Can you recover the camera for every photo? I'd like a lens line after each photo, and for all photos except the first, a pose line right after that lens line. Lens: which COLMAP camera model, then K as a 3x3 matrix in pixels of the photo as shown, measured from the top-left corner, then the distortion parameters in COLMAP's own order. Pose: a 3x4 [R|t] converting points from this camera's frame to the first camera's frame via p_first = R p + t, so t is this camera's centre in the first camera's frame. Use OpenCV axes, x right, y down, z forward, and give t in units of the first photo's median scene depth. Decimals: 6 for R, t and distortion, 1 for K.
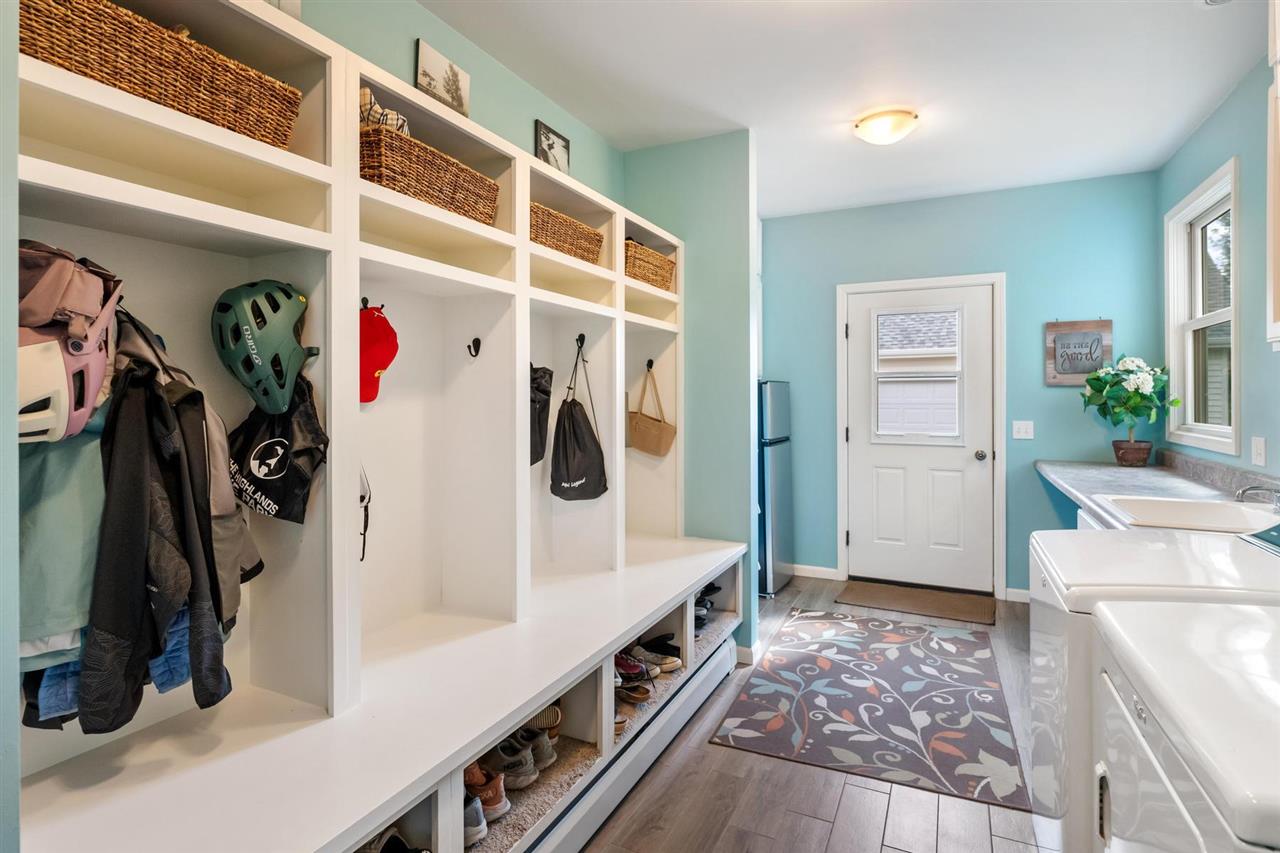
lens RADIAL K [[642.5, 0, 647.3], [0, 642.5, 396.5], [0, 0, 1]] dist [0.001980, 0.002048]
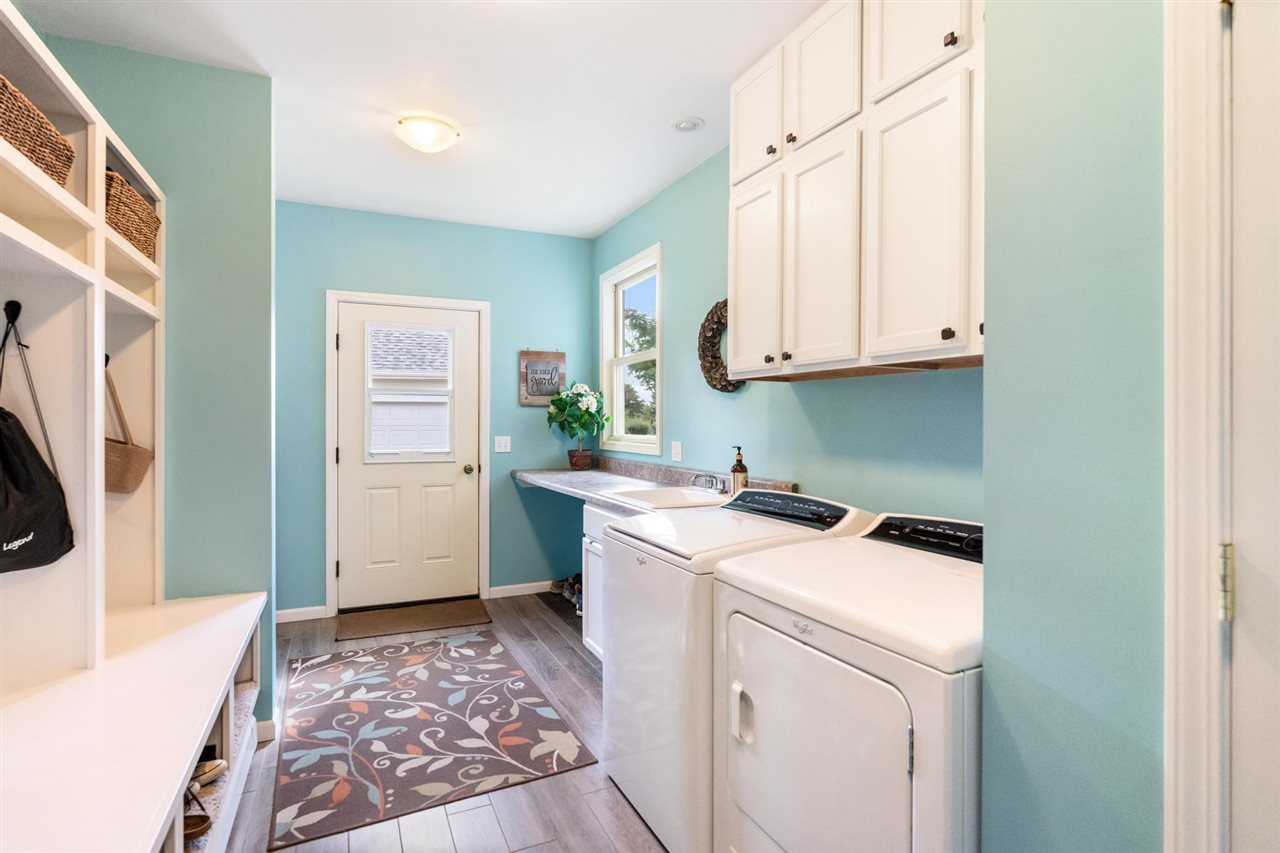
lens RADIAL K [[642.5, 0, 640.4], [0, 642.5, 422.2], [0, 0, 1]] dist [0.001980, 0.002048]
pose [[0.640592, -0.001390, 0.767880, -0.166801], [0.000077, 0.999998, 0.001746, 0.015257], [-0.767882, -0.001059, 0.640591, 0.124978]]
